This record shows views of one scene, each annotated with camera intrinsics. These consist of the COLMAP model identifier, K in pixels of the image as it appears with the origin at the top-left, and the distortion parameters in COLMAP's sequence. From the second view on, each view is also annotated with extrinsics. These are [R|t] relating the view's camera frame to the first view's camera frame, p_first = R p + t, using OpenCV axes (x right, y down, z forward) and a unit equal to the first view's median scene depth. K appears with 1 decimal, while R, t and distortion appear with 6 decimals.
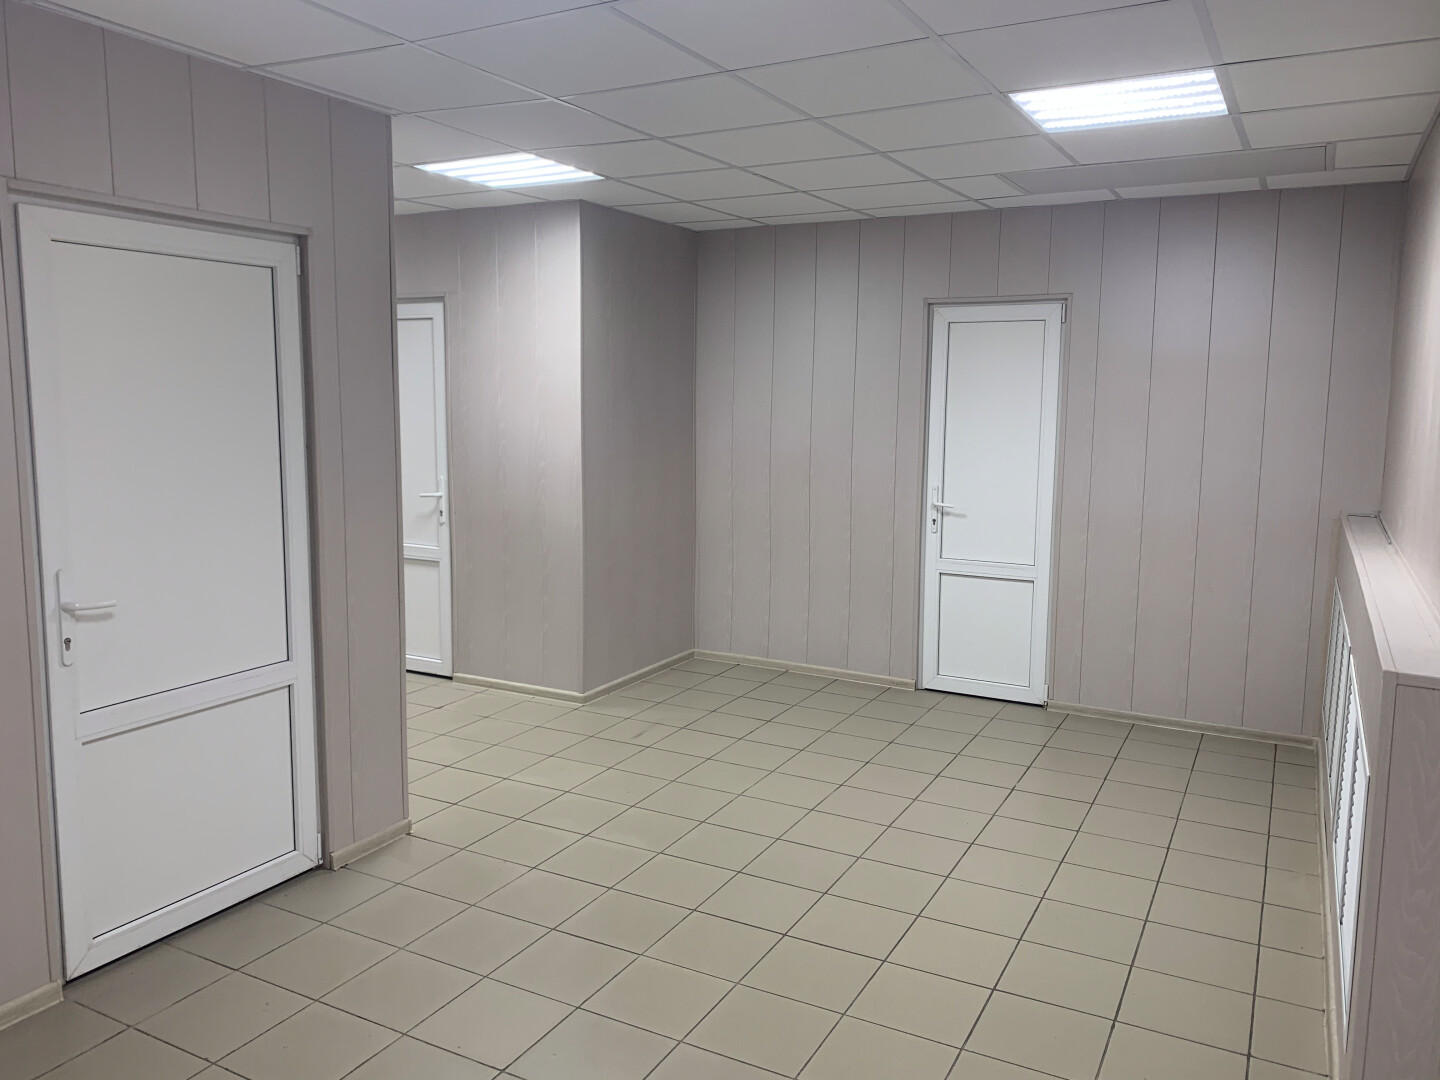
lens RADIAL K [[1108.3, 0, 718.0], [0, 1108.3, 538.7], [0, 0, 1]] dist [0.021518, 0.000884]
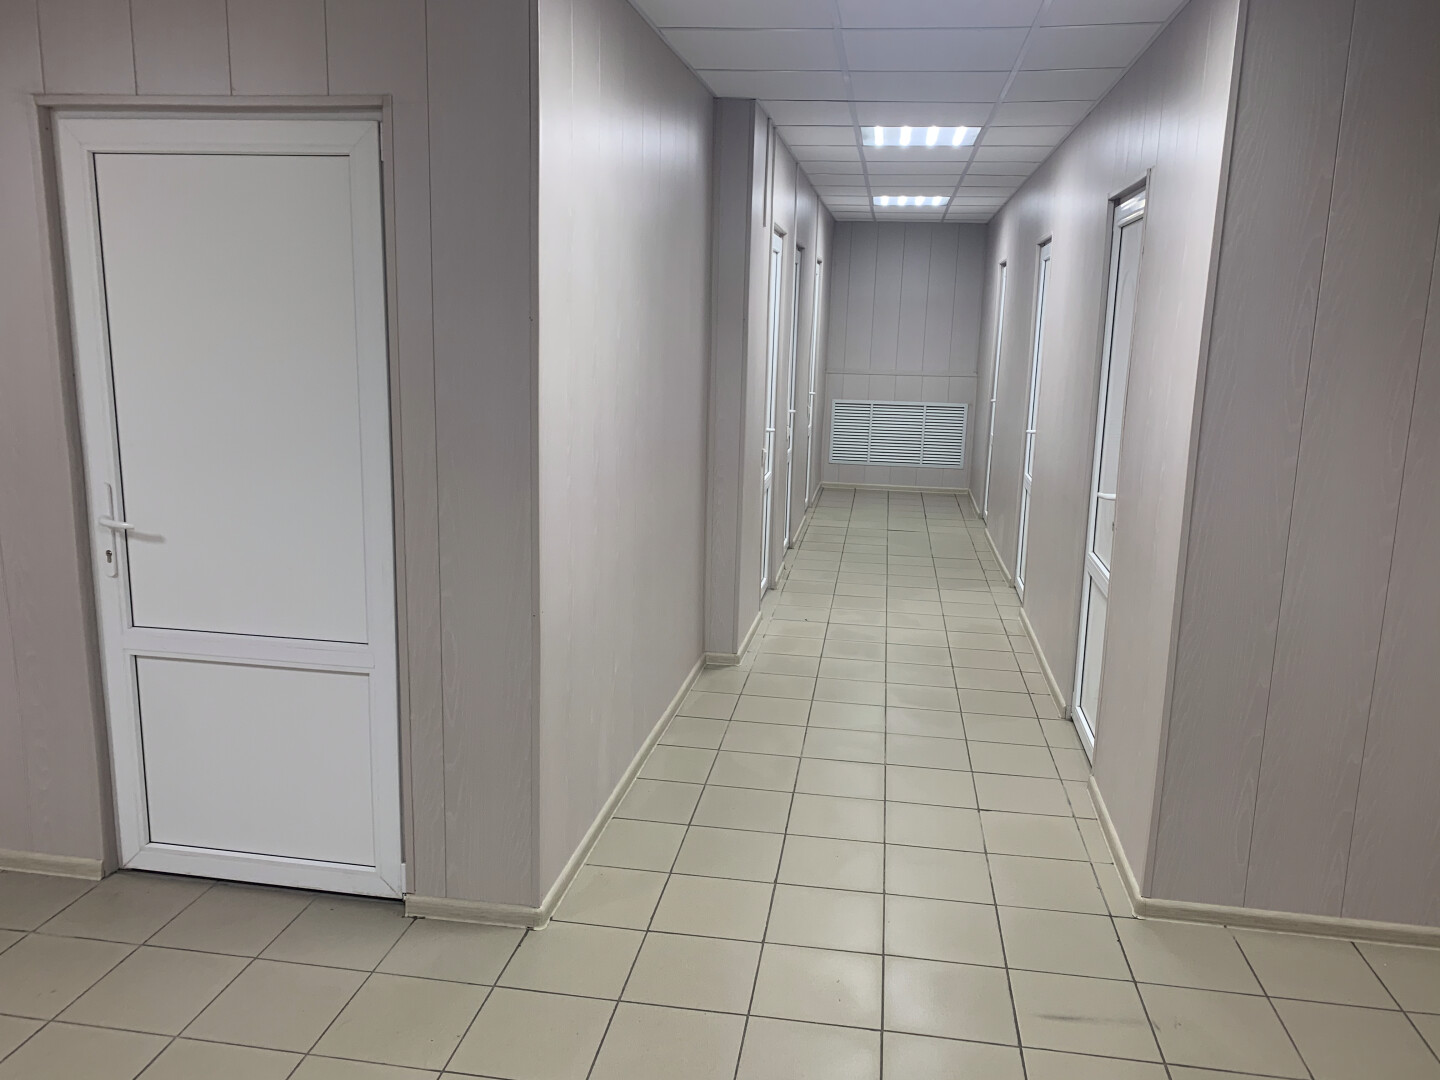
lens RADIAL K [[1108.3, 0, 715.1], [0, 1108.3, 533.6], [0, 0, 1]] dist [0.021518, 0.000884]
pose [[0.322314, 0.181828, -0.929006, 0.500151], [-0.147188, 0.979070, 0.140561, -0.139431], [0.935120, 0.091434, 0.342331, 1.069591]]
